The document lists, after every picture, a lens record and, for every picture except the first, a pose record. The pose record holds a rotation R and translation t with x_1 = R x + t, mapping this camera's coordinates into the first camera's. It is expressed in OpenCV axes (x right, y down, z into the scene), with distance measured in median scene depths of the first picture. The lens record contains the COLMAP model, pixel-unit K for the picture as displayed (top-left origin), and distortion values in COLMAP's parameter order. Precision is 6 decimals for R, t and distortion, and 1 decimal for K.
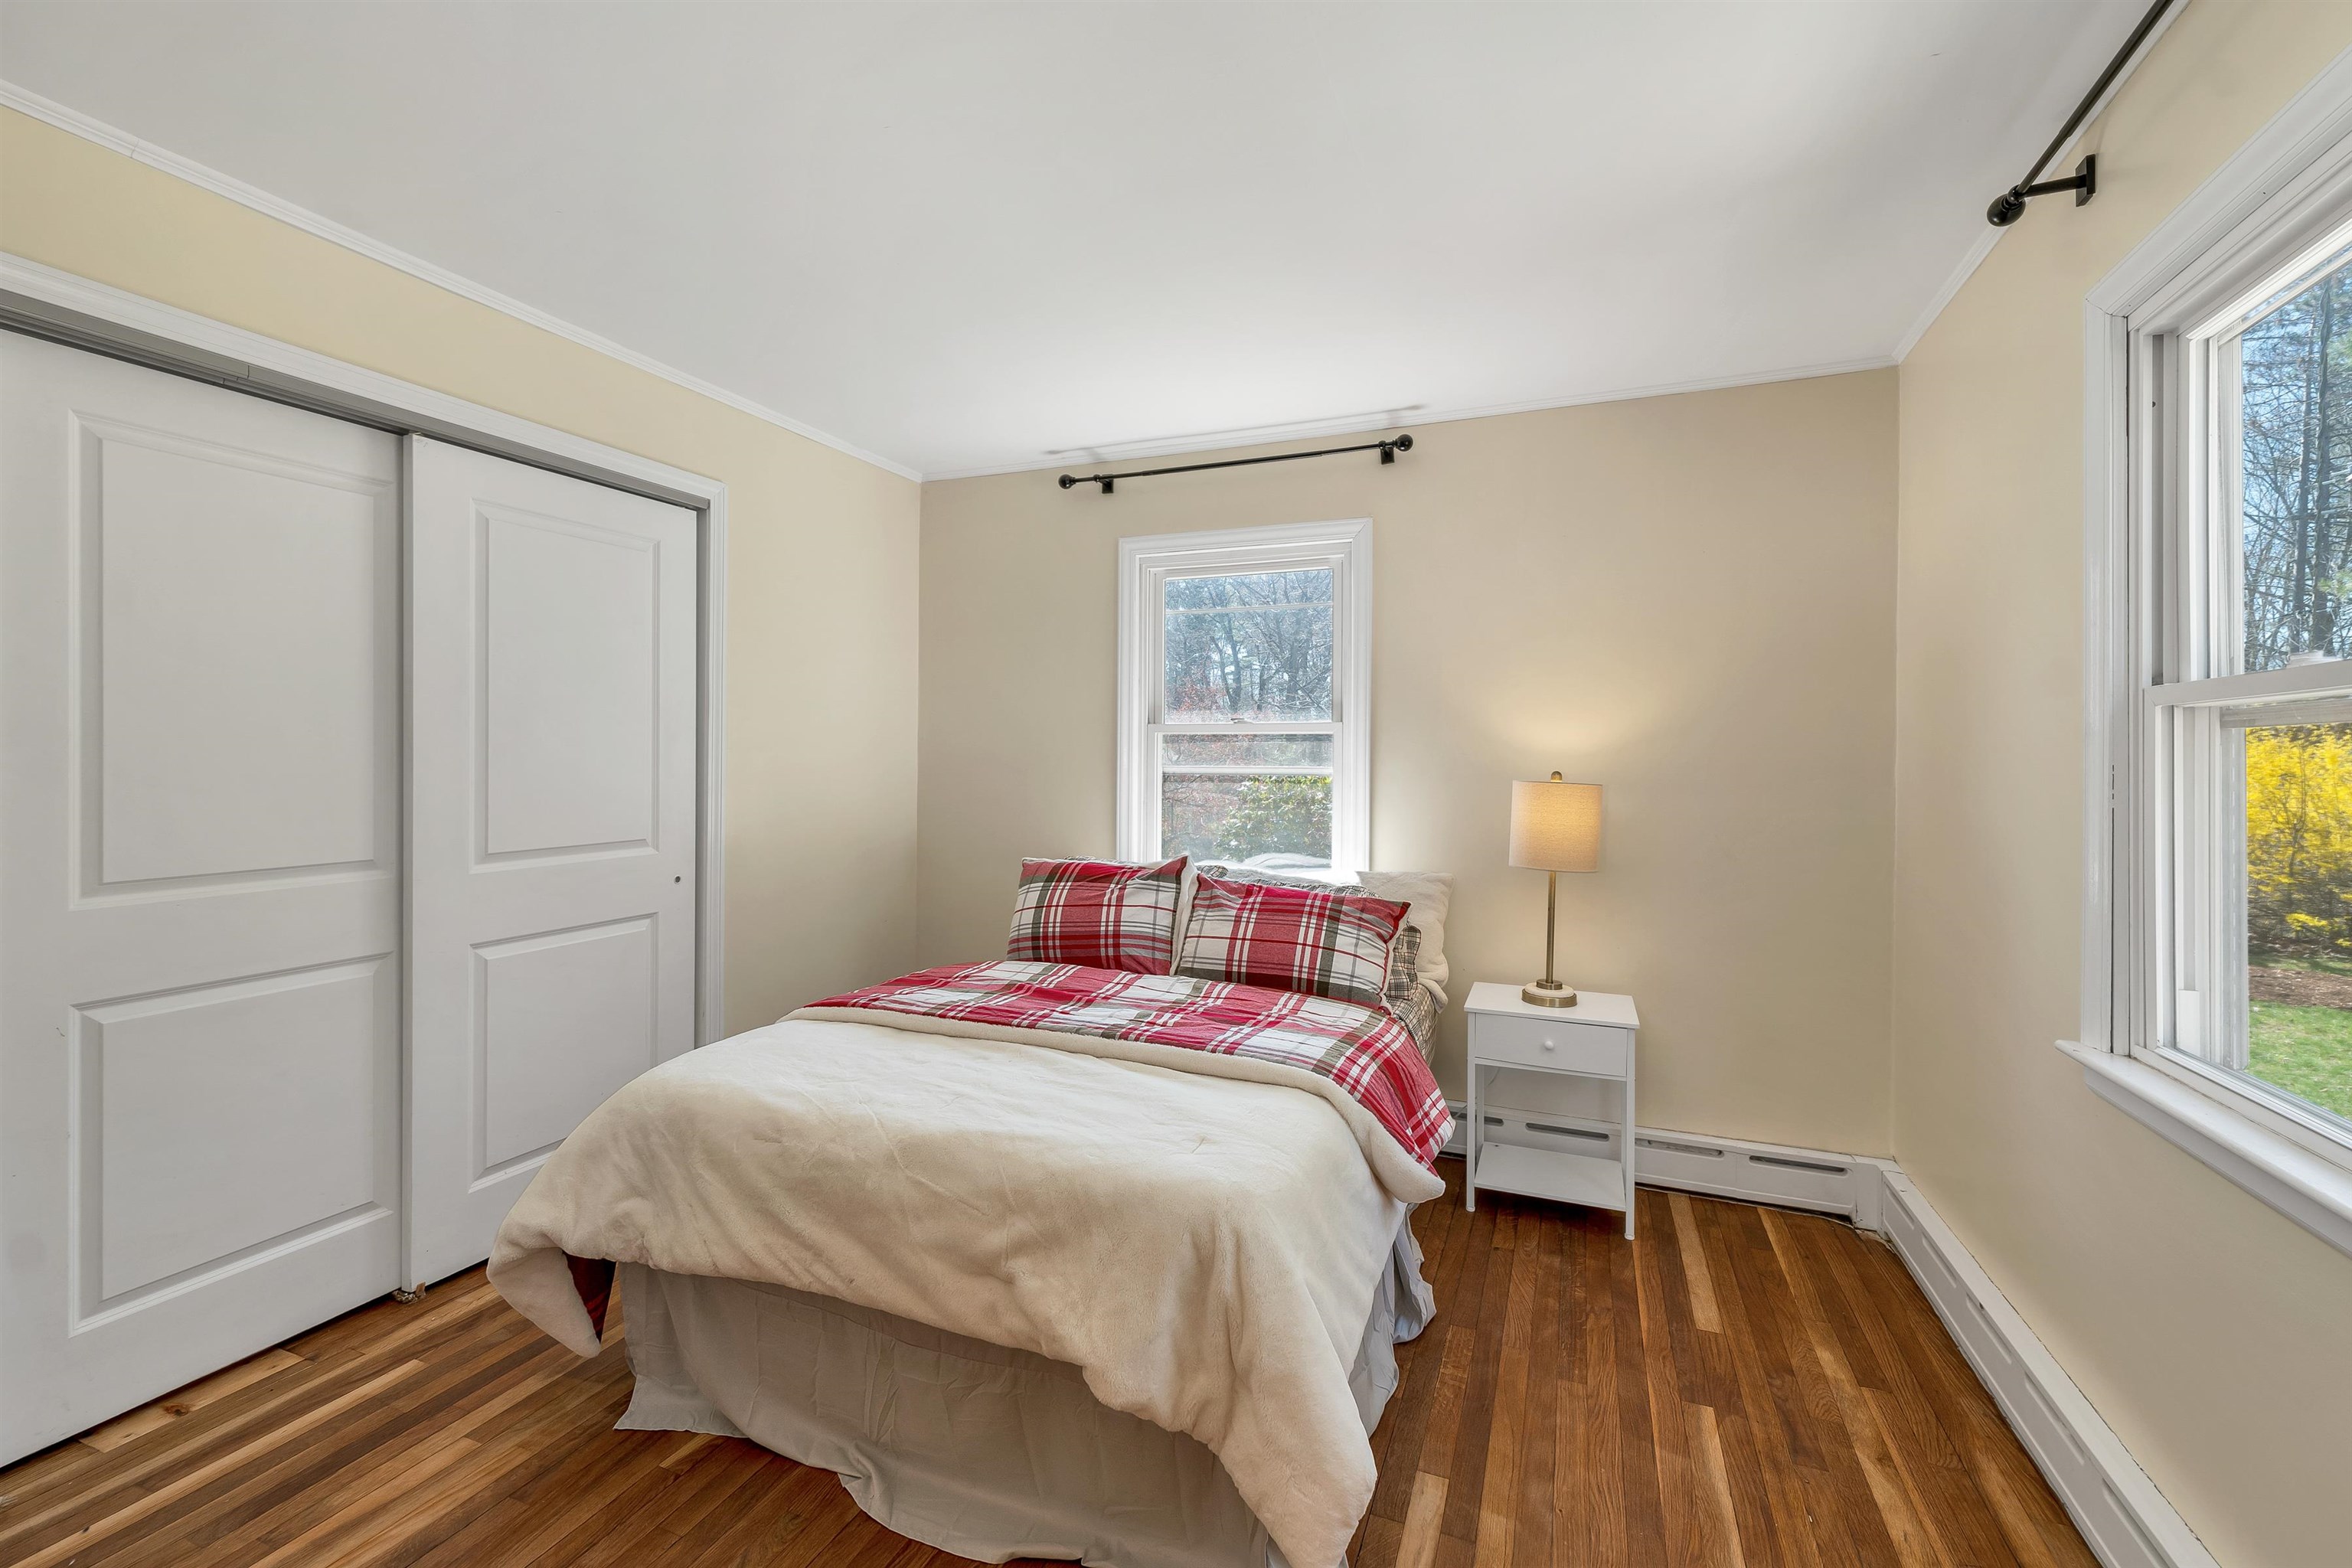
lens RADIAL K [[986.4, 0, 1157.8], [0, 986.4, 767.3], [0, 0, 1]] dist [-0.000850, 0.000651]
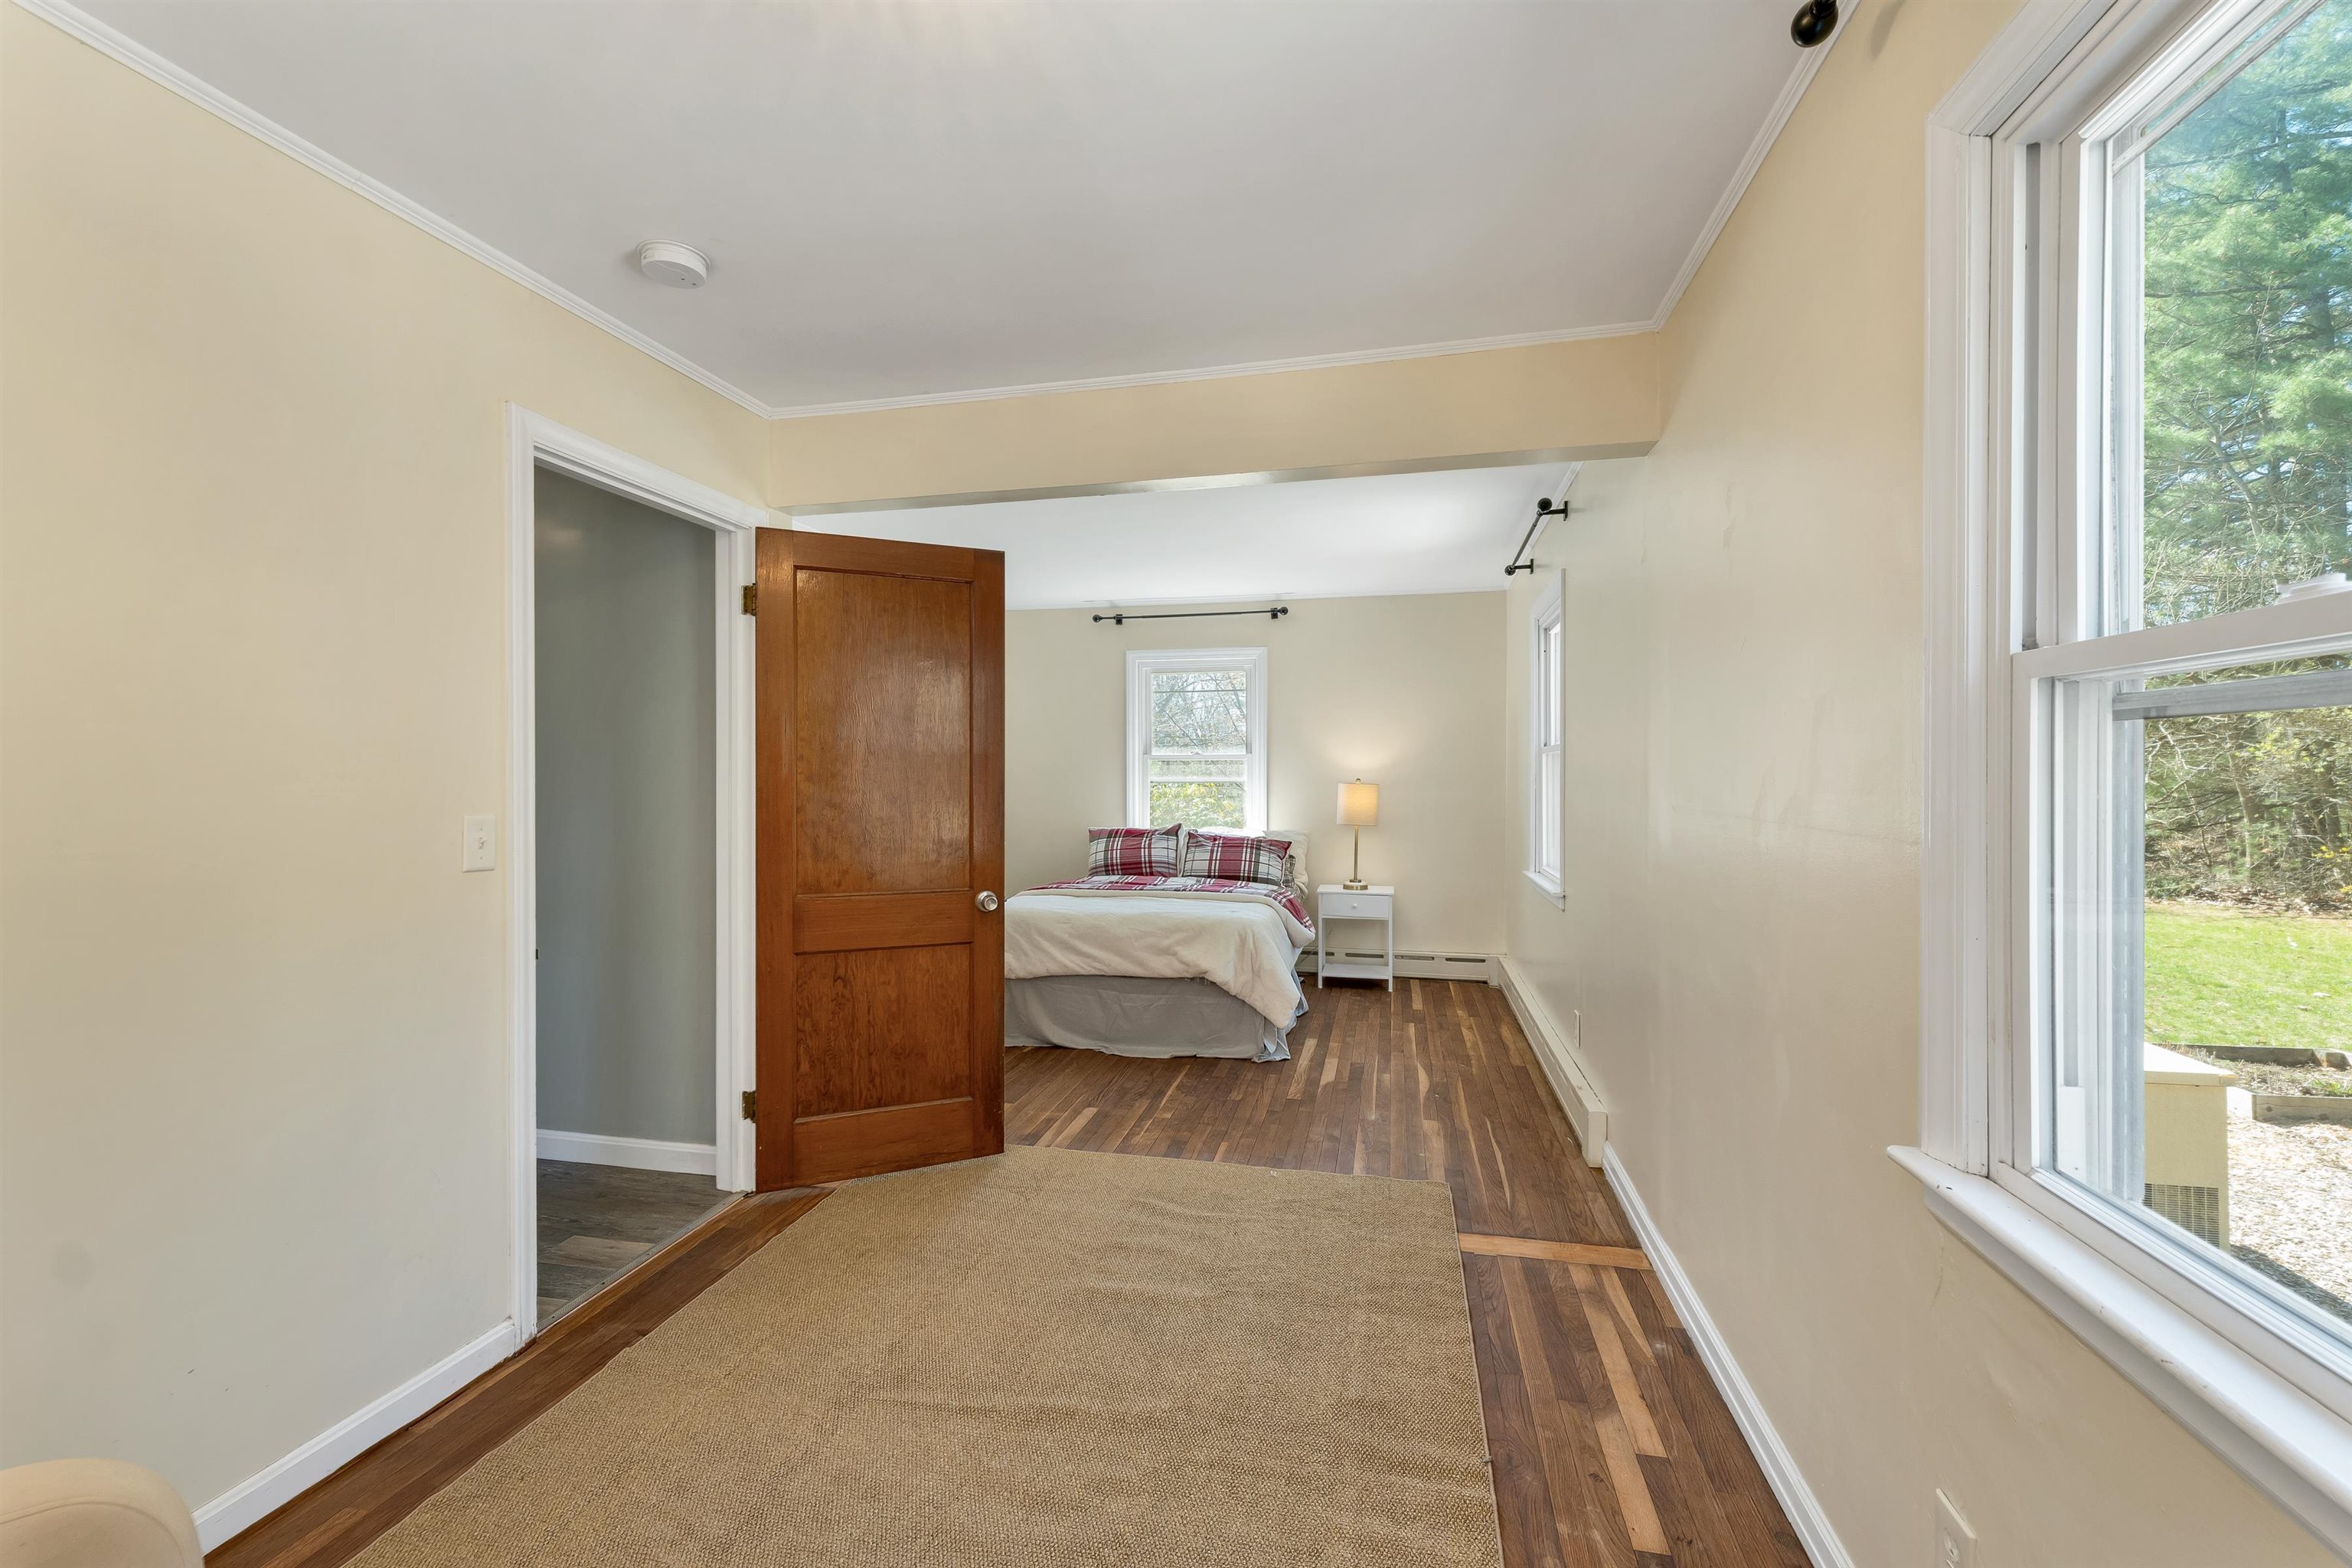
lens RADIAL K [[986.4, 0, 1158.5], [0, 986.4, 782.8], [0, 0, 1]] dist [-0.000850, 0.000651]
pose [[0.986071, -0.009343, 0.166065, -0.372713], [0.008648, 0.999951, 0.004906, -0.000881], [-0.166102, -0.003402, 0.986103, -1.026608]]
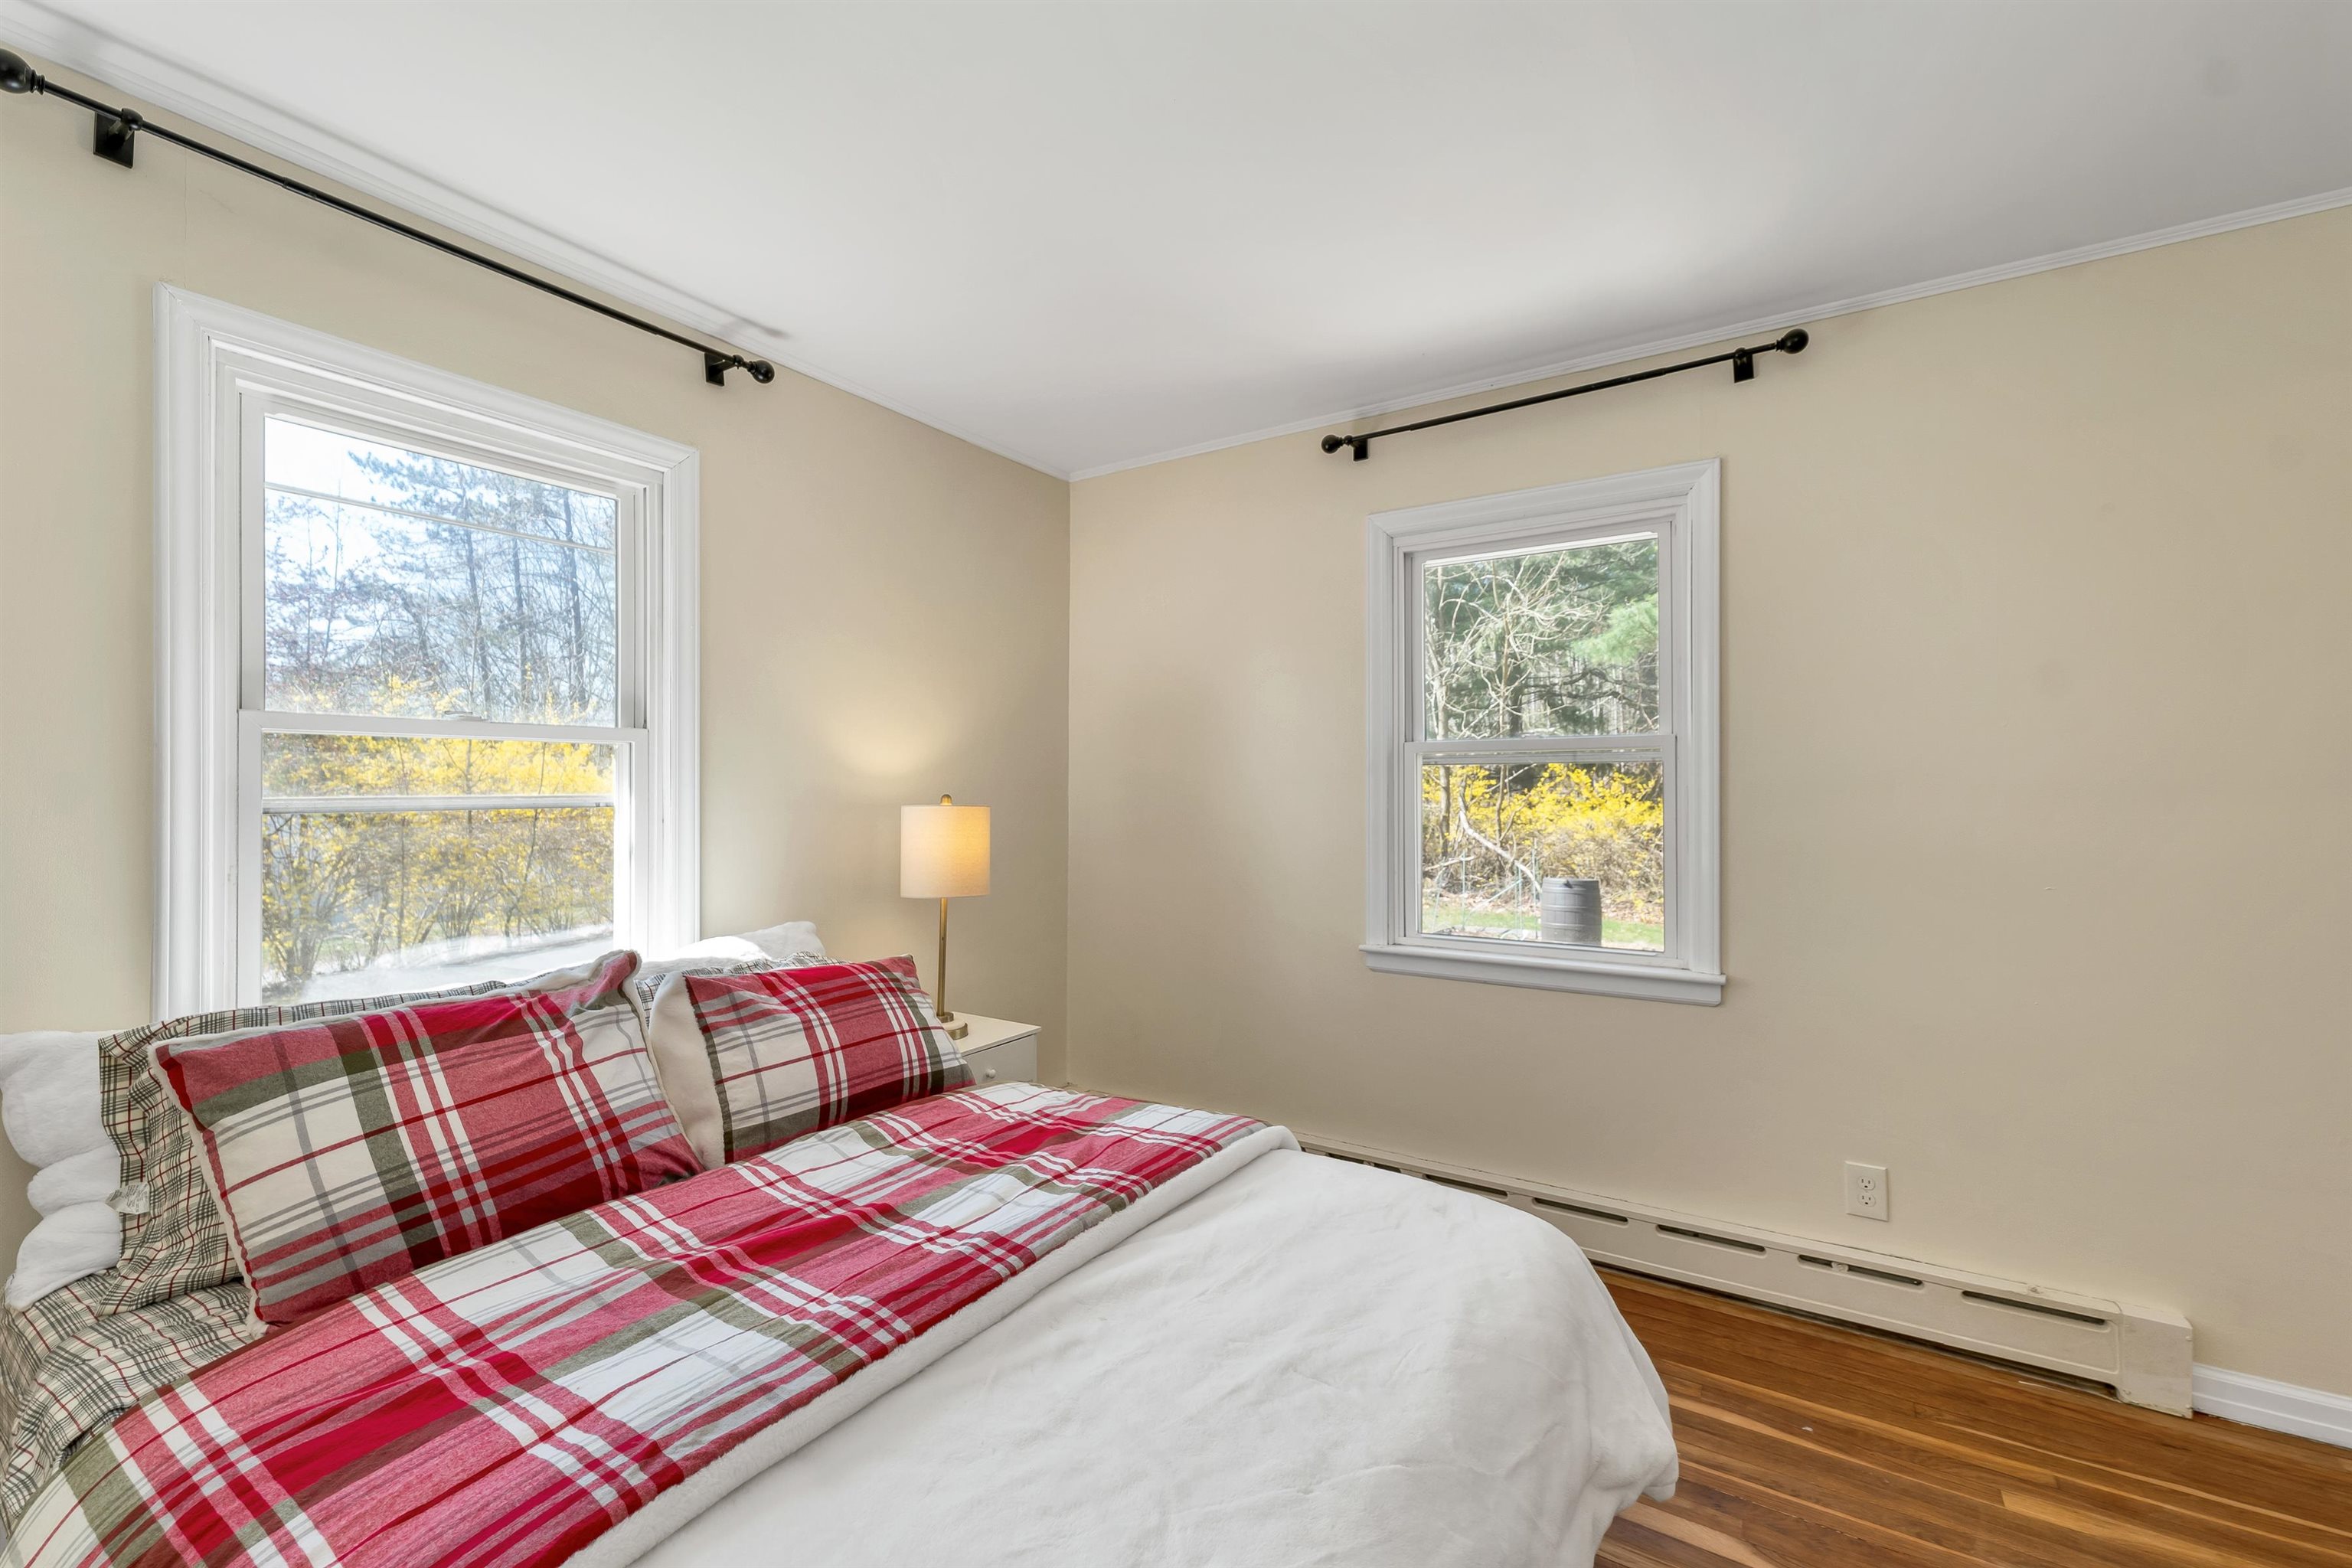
lens RADIAL K [[986.4, 0, 1153.4], [0, 986.4, 785.0], [0, 0, 1]] dist [-0.000850, 0.000651]
pose [[0.182205, -0.005811, 0.983243, -0.522824], [0.008415, 0.999955, 0.004351, -0.007896], [-0.983225, 0.007481, 0.182245, 0.647681]]
